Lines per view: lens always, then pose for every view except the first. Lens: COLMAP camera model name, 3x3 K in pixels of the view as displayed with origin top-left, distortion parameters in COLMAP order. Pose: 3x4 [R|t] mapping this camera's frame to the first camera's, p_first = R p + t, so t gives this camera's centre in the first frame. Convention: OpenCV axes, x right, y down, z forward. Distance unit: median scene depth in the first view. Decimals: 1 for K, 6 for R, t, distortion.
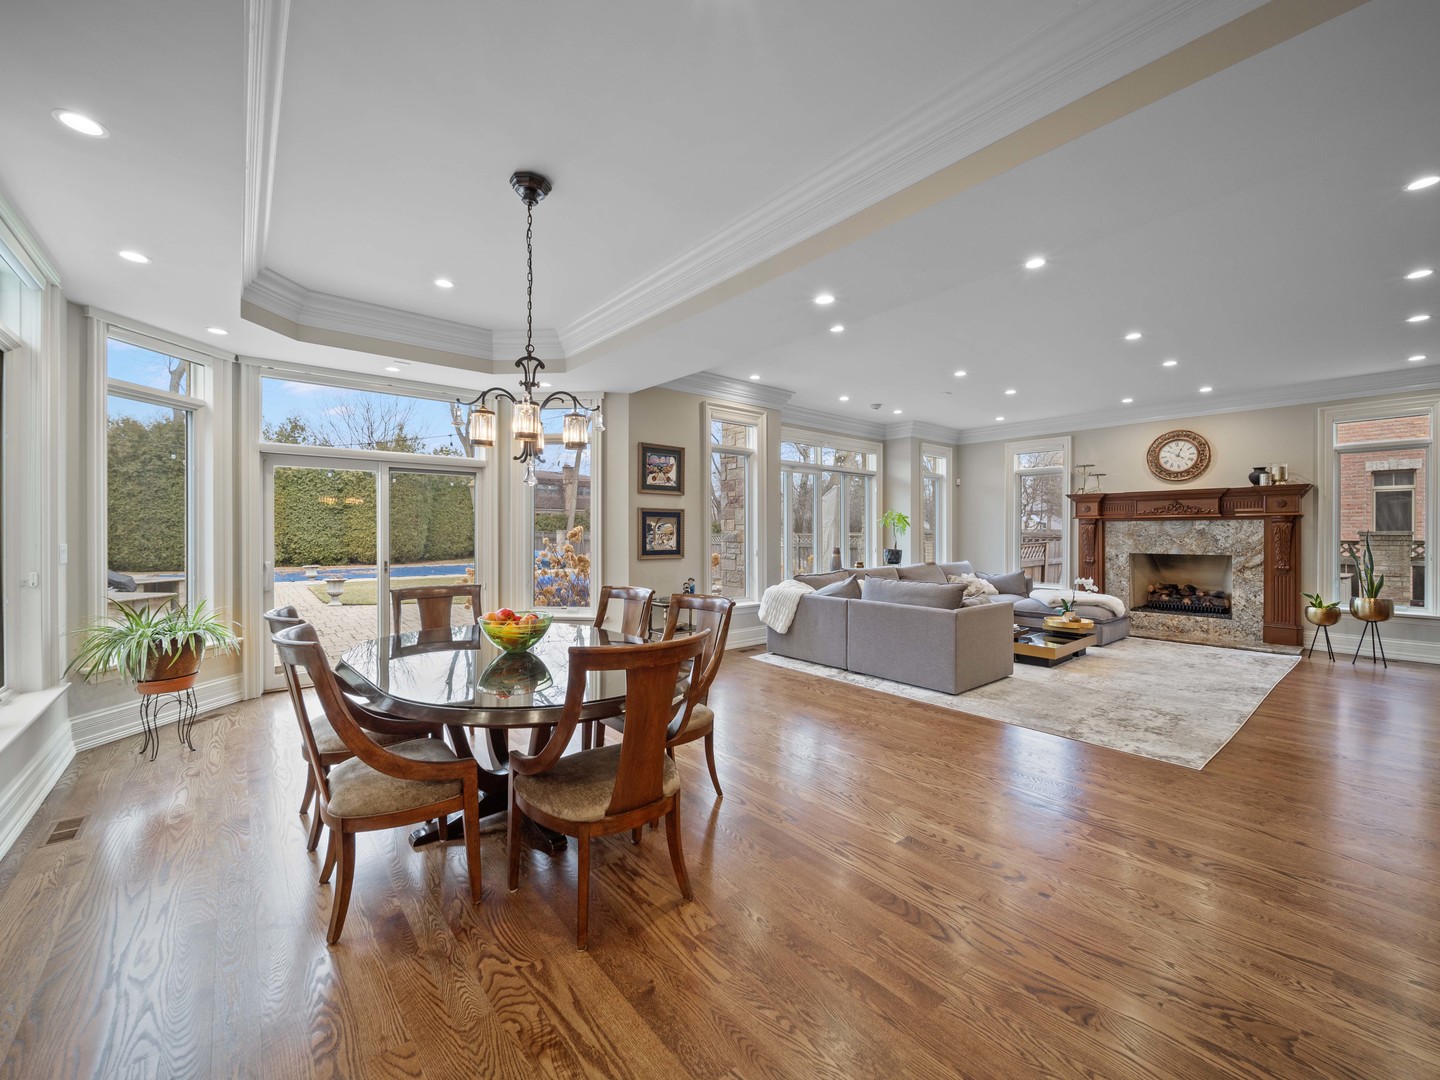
lens RADIAL K [[578.8, 0, 698.0], [0, 578.8, 529.1], [0, 0, 1]] dist [0.000106, -0.001505]
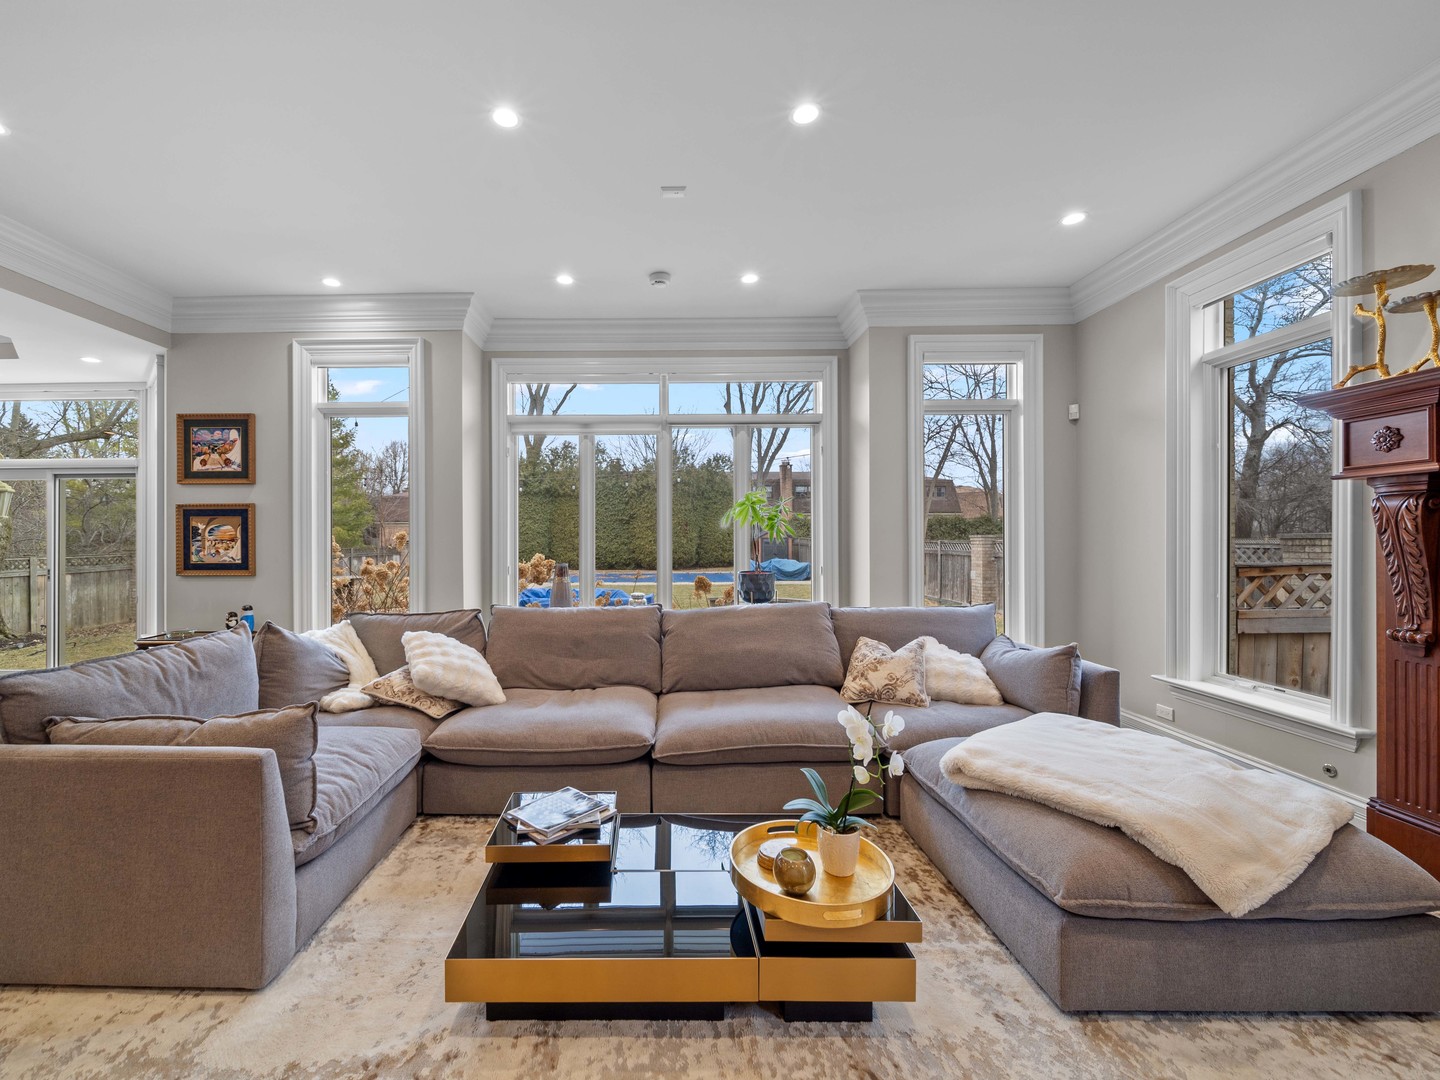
lens RADIAL K [[578.8, 0, 720.2], [0, 578.8, 540.5], [0, 0, 1]] dist [0.000106, -0.001505]
pose [[0.767497, -0.004252, -0.641039, 0.762998], [0.008966, 0.999951, 0.004101, 0.010040], [0.640990, -0.008895, 0.767497, 0.756797]]
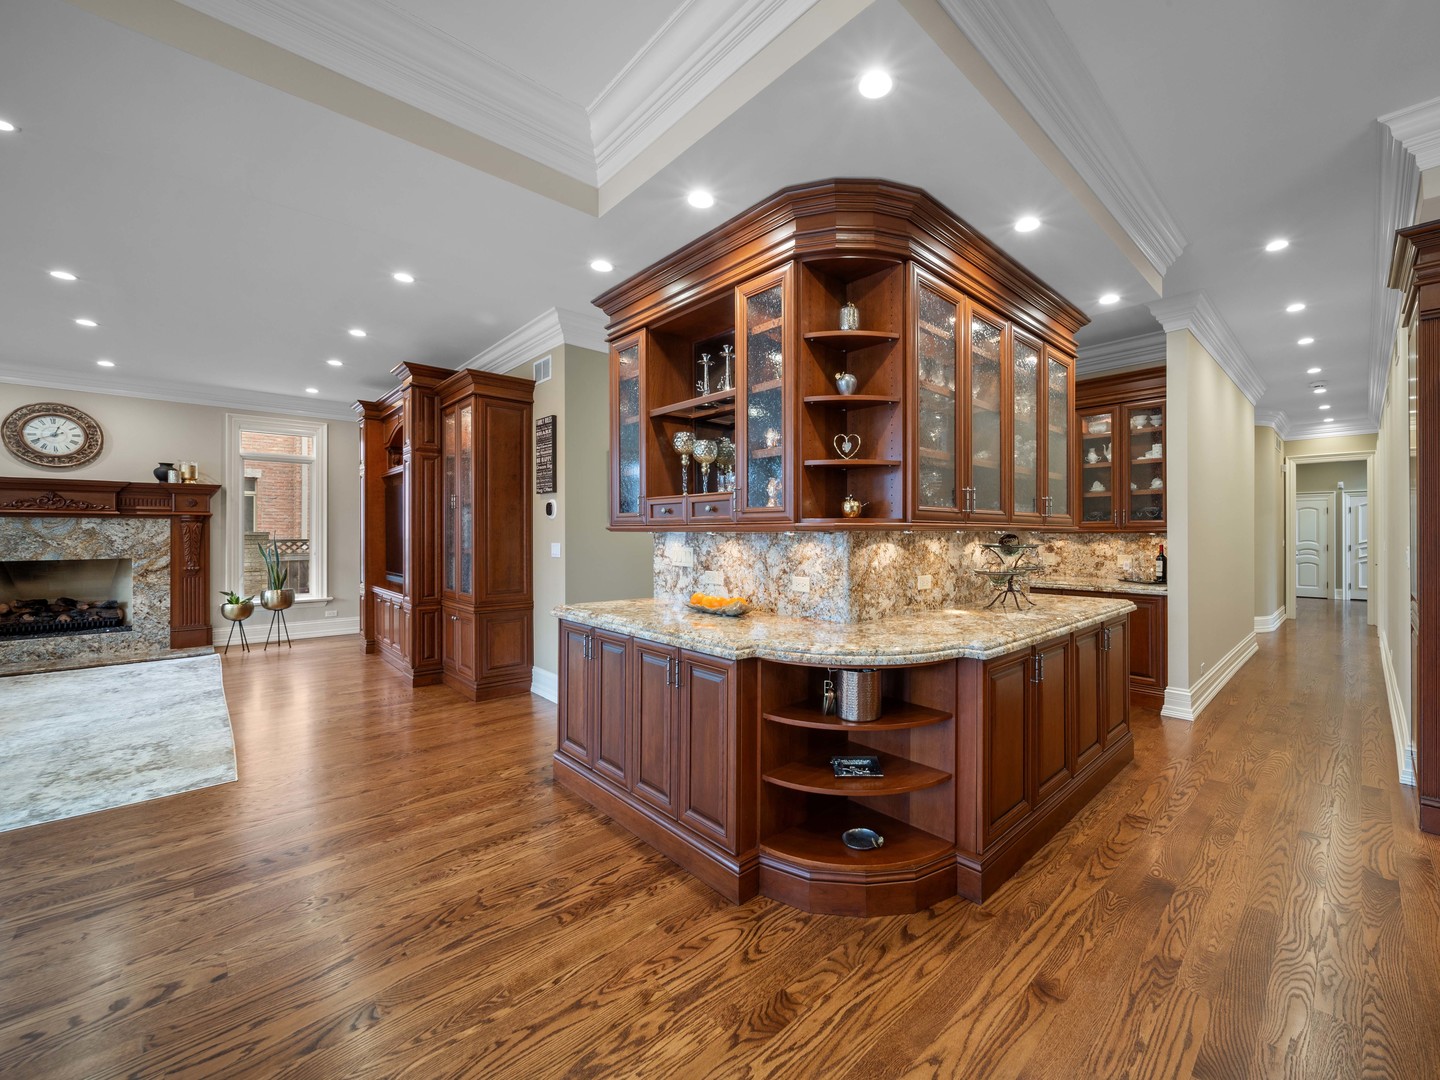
lens RADIAL K [[578.8, 0, 811.6], [0, 578.8, 534.1], [0, 0, 1]] dist [0.000106, -0.001505]
pose [[-0.134231, -0.002930, 0.990946, -0.100331], [-0.004946, 0.999985, 0.002286, 0.001089], [-0.990938, -0.004595, -0.134244, 0.091500]]
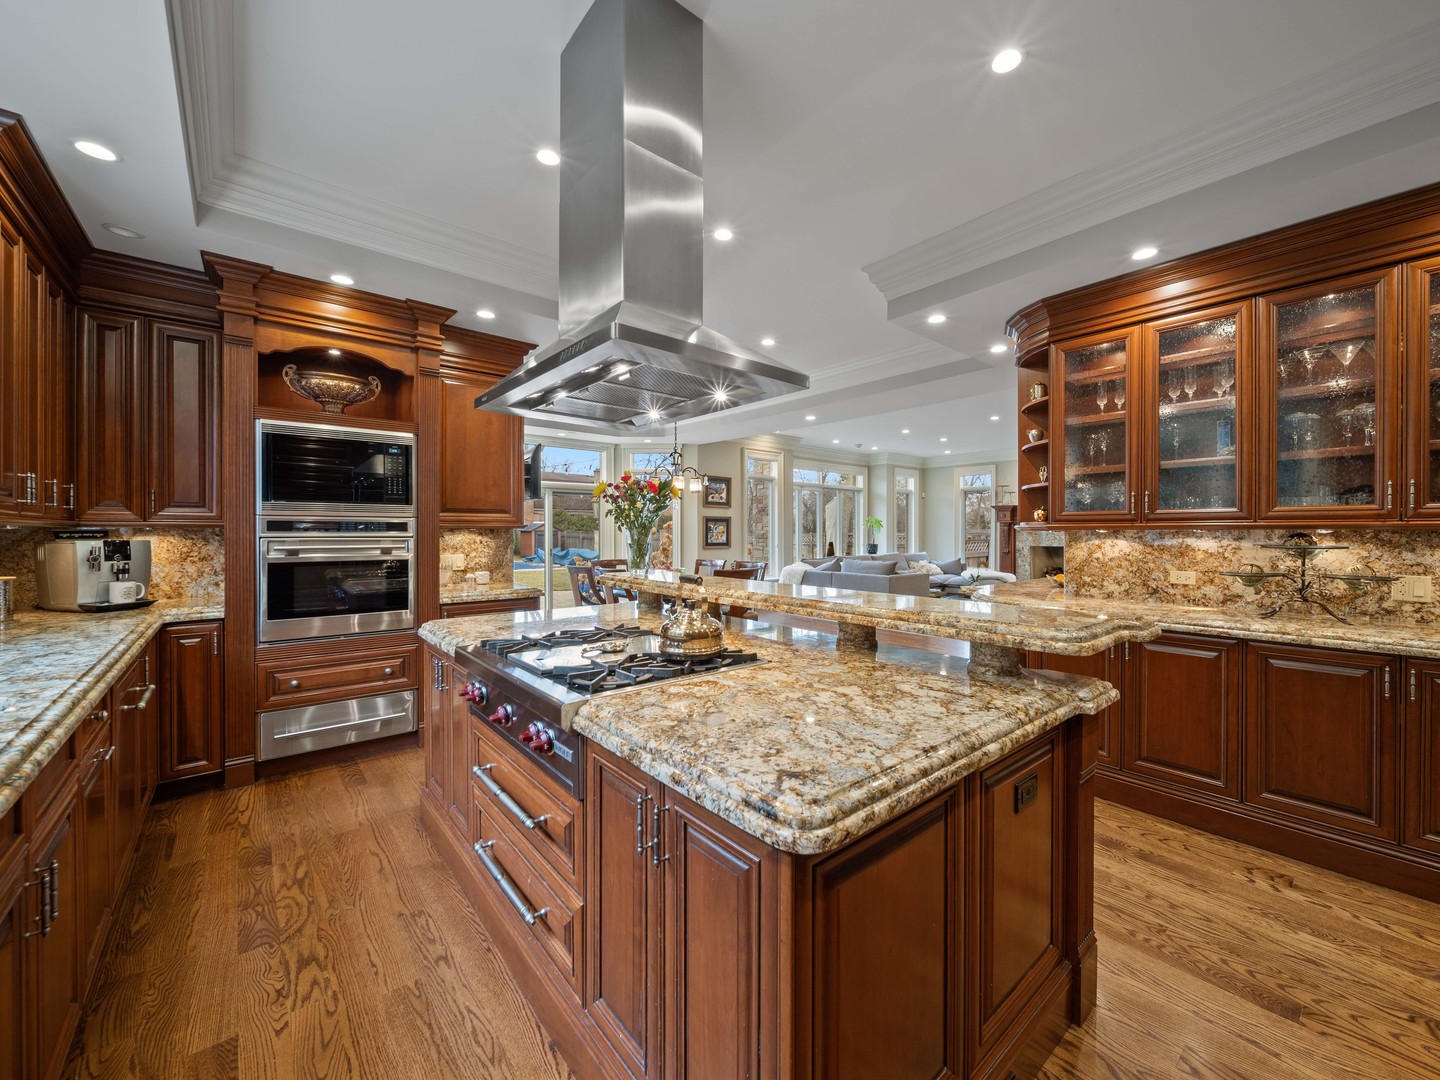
lens RADIAL K [[578.8, 0, 746.1], [0, 578.8, 529.0], [0, 0, 1]] dist [0.000106, -0.001505]
pose [[0.998837, 0.000743, 0.048203, -0.053507], [-0.000725, 1.000000, -0.000388, -0.000909], [-0.048204, 0.000352, 0.998837, -0.515515]]
